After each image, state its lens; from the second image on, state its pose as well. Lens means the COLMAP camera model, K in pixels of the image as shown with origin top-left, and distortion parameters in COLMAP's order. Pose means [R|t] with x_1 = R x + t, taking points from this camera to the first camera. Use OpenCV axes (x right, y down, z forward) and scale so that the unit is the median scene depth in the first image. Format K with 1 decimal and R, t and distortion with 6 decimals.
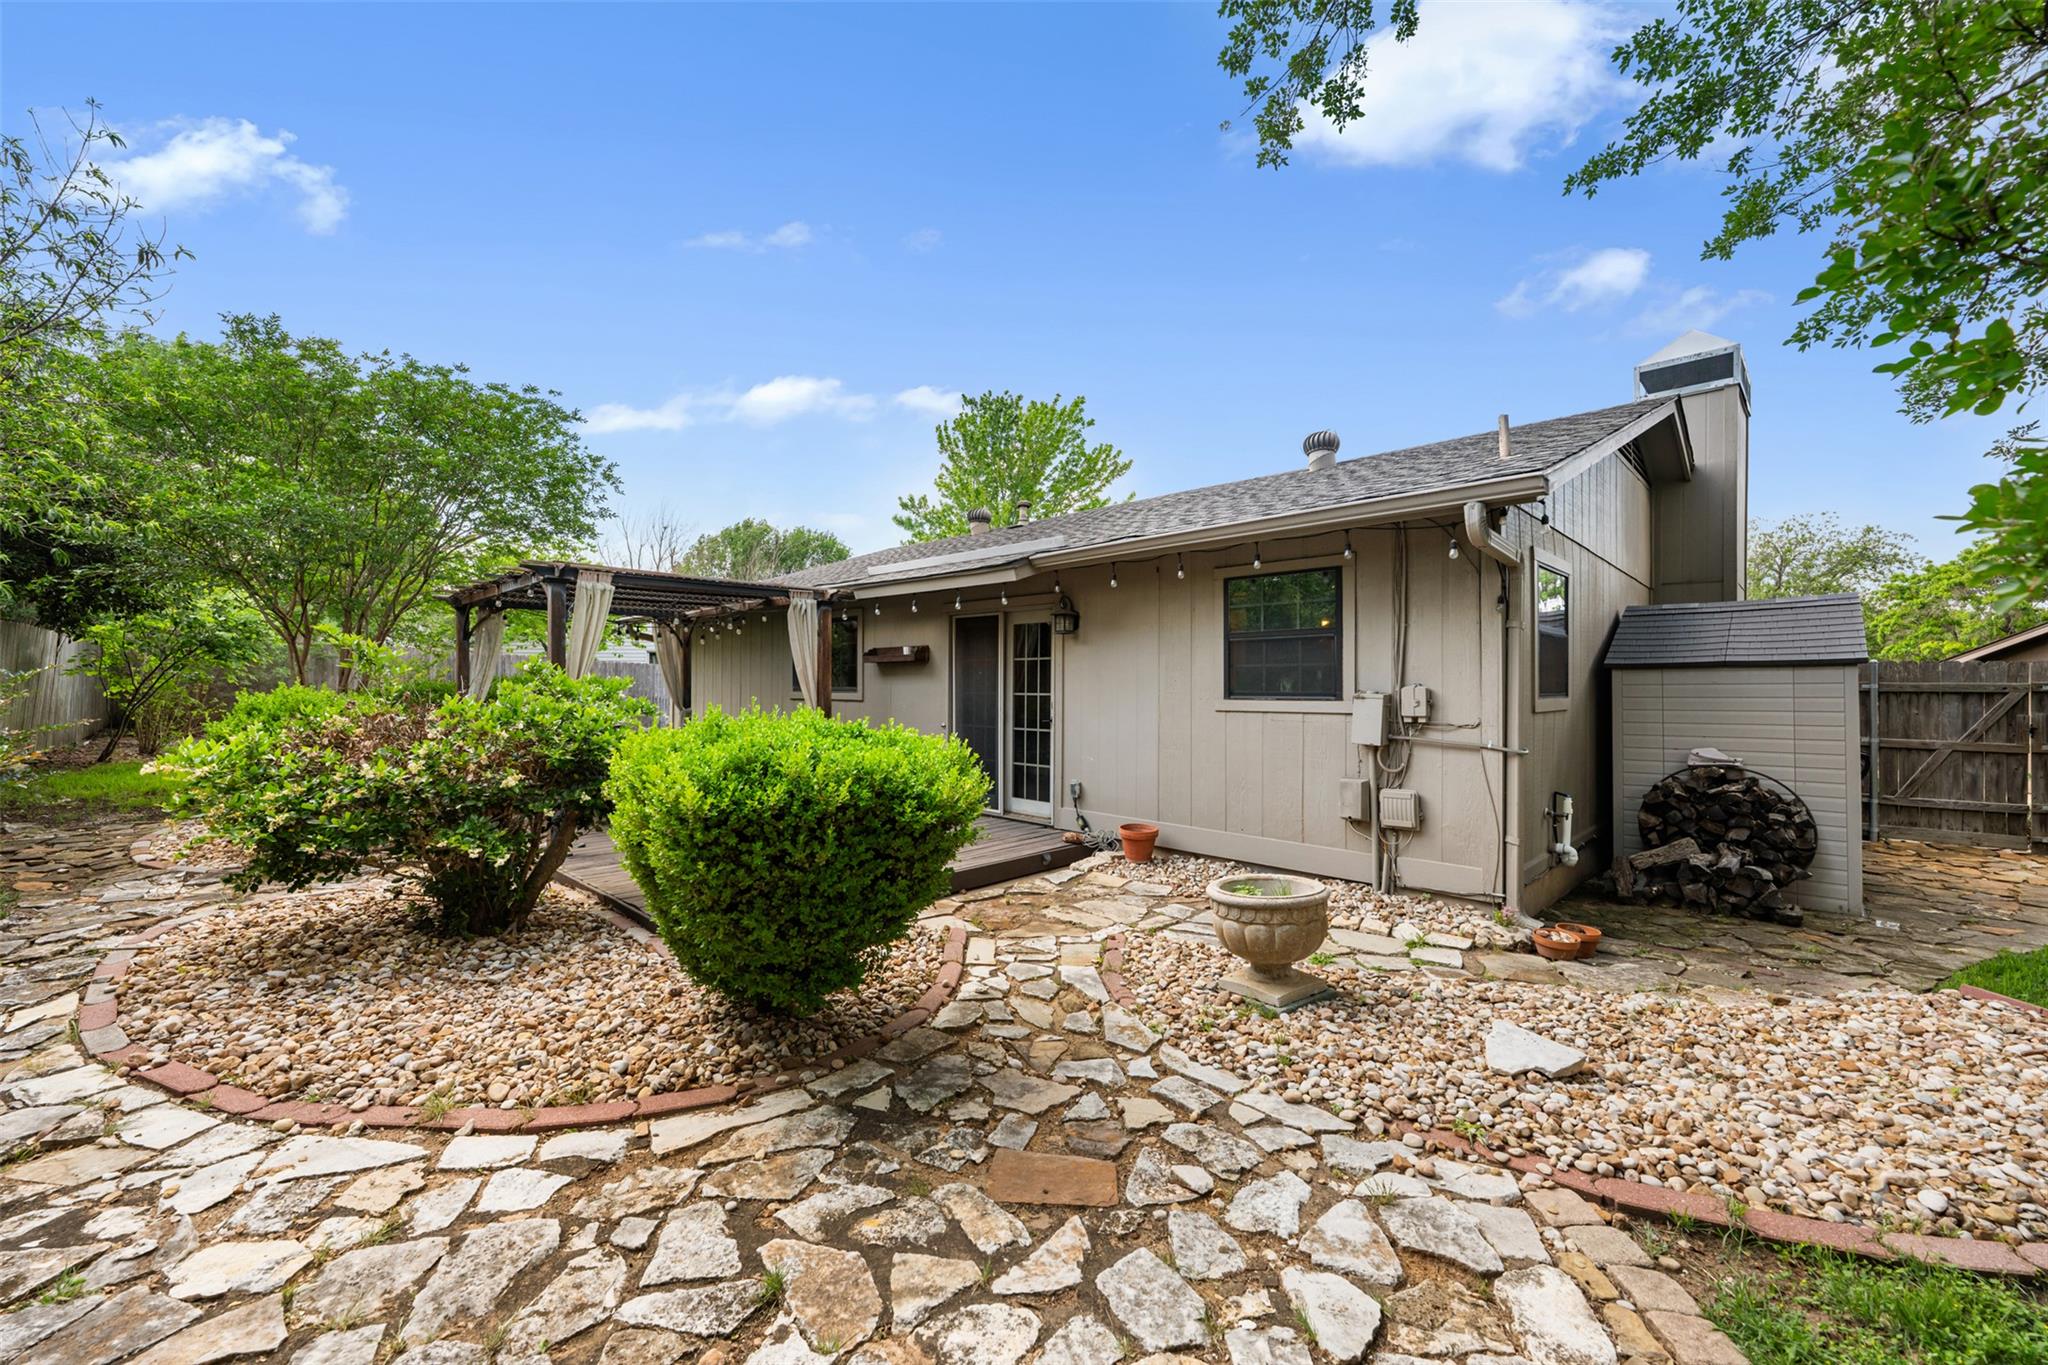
lens RADIAL K [[811.1, 0, 1022.4], [0, 811.1, 679.5], [0, 0, 1]] dist [-0.000378, 0.000535]
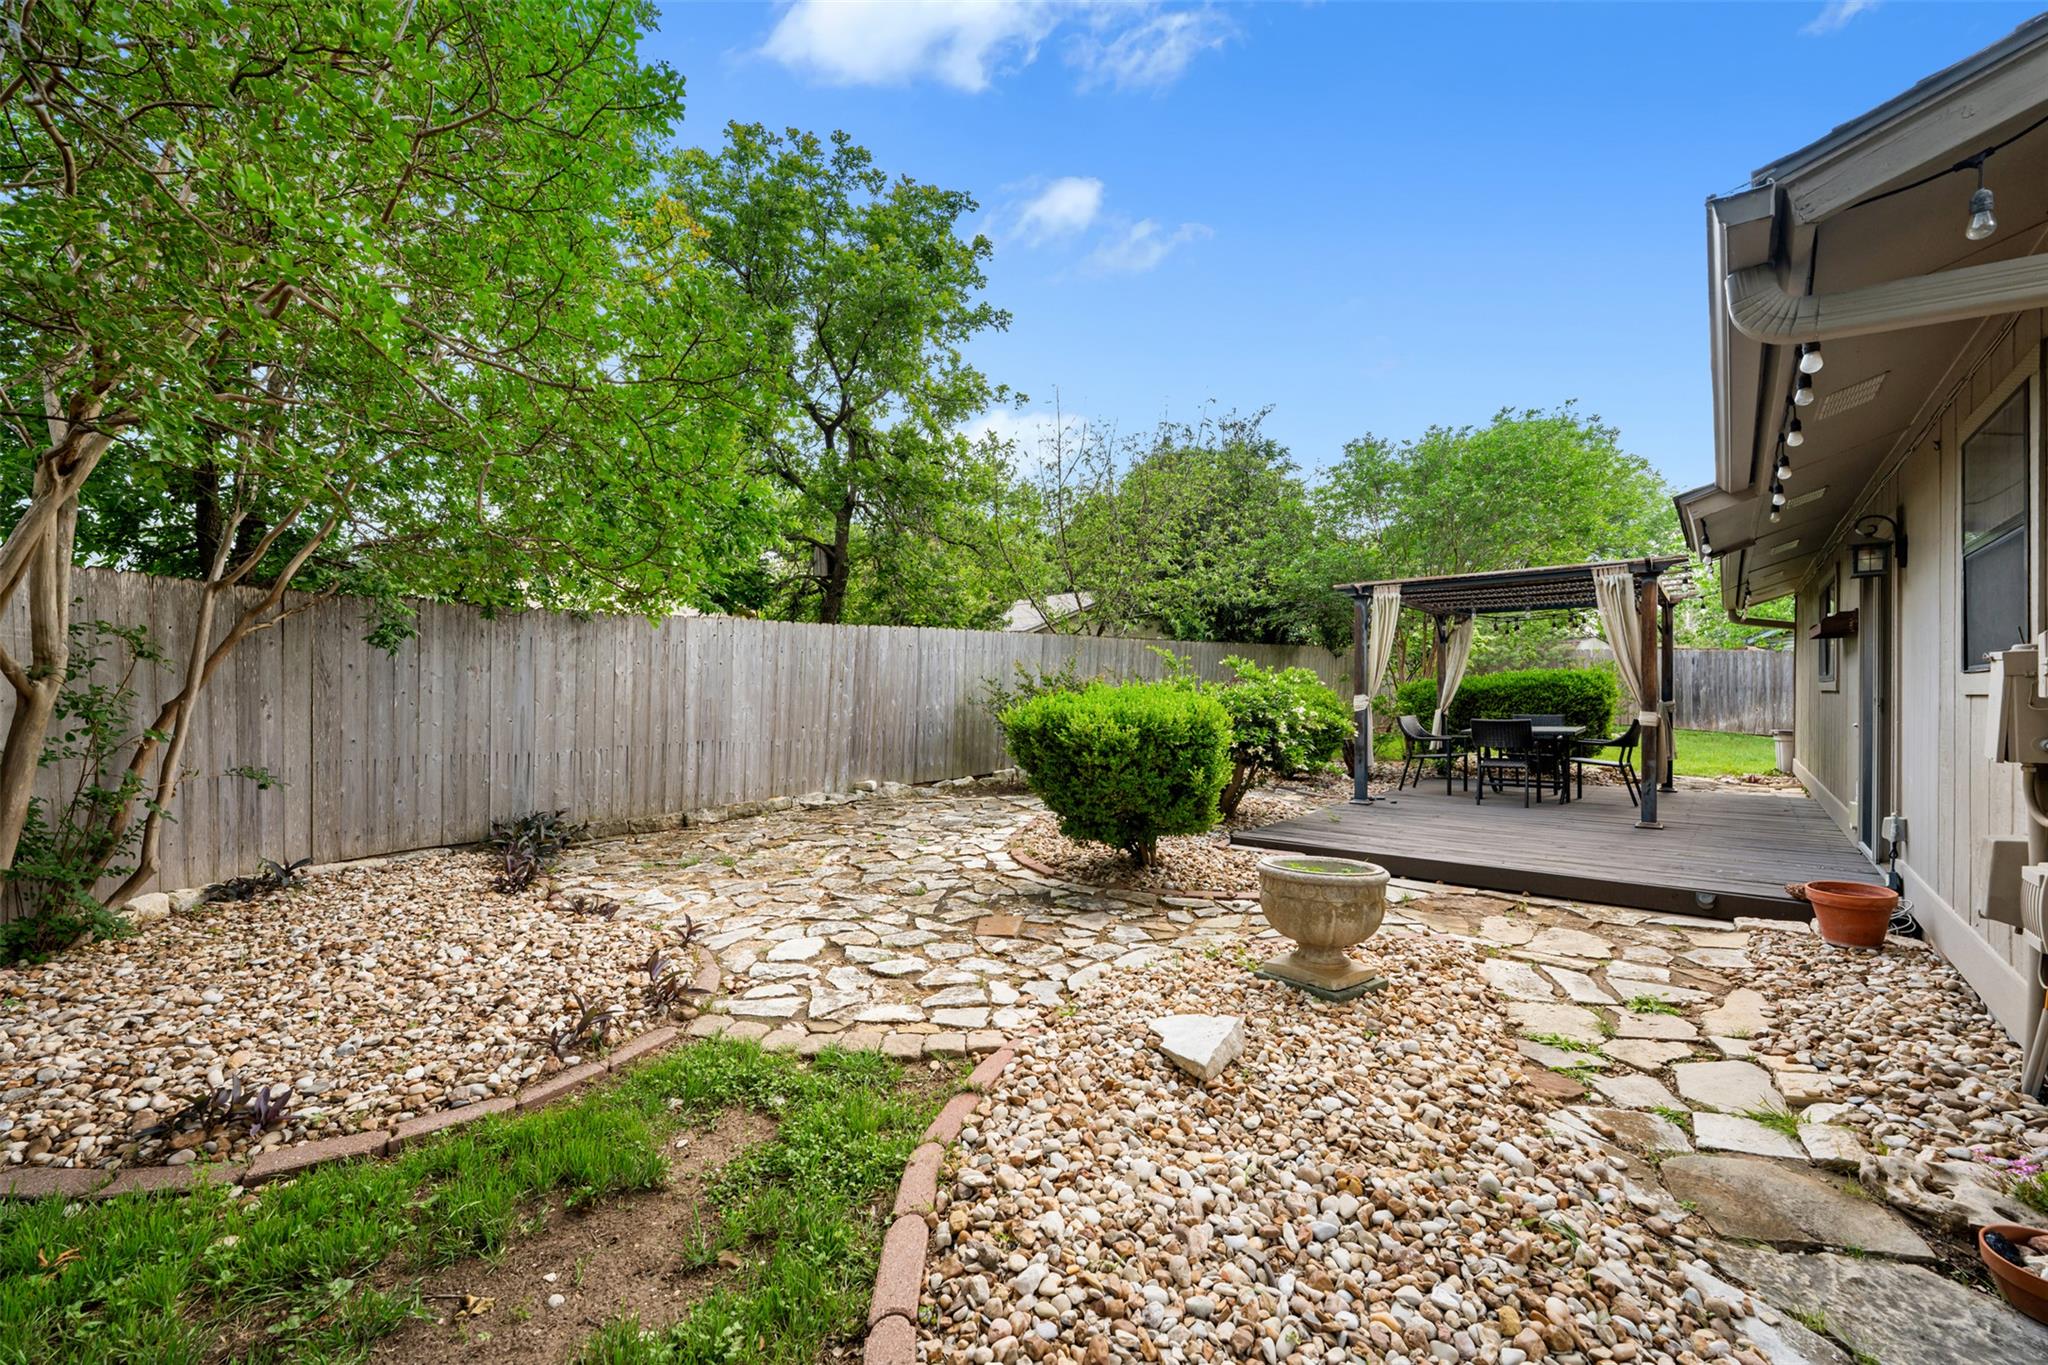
lens RADIAL K [[811.1, 0, 1022.4], [0, 811.1, 679.5], [0, 0, 1]] dist [-0.000378, 0.000535]
pose [[0.080156, -0.015178, -0.996667, 1.718884], [0.017343, 0.999754, -0.013831, 0.054883], [0.996631, -0.016176, 0.080400, 0.802251]]
